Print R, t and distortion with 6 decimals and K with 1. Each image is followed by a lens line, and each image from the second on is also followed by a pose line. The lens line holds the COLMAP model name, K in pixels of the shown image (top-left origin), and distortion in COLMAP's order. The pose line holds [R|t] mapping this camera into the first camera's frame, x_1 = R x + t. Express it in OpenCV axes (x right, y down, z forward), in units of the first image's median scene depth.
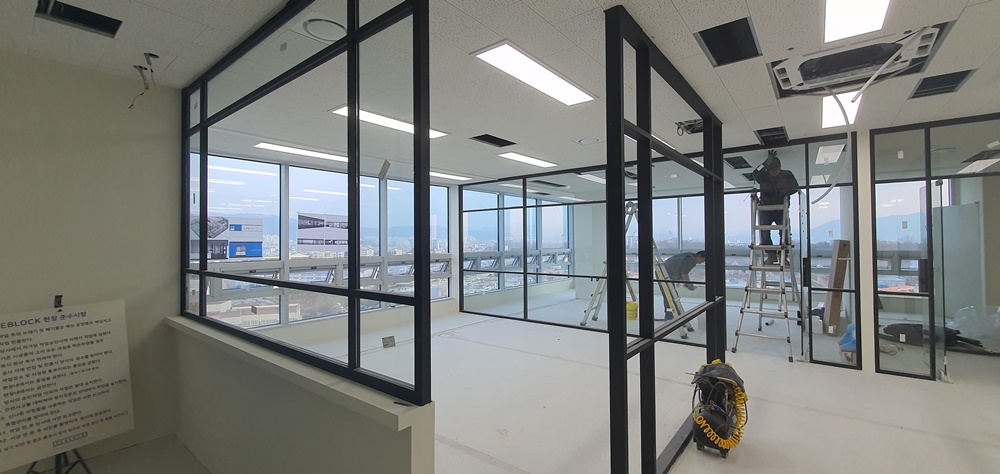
lens RADIAL K [[399.5, 0, 515.7], [0, 399.5, 233.3], [0, 0, 1]] dist [-0.004262, 0.001008]
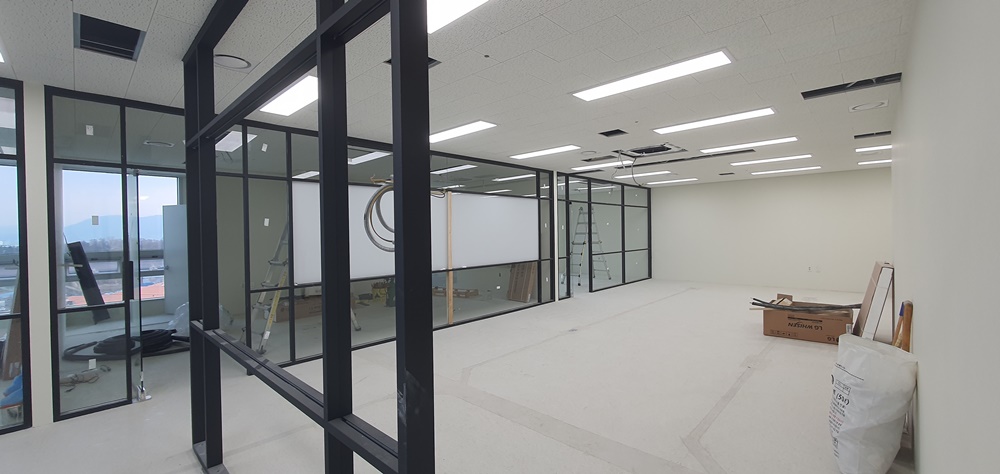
lens RADIAL K [[399.5, 0, 506.4], [0, 399.5, 234.8], [0, 0, 1]] dist [-0.004262, 0.001008]
pose [[0.087135, -0.002363, 0.996194, 0.251421], [-0.003059, 0.999992, 0.002639, 0.002575], [-0.996192, -0.003277, 0.087127, 0.113525]]
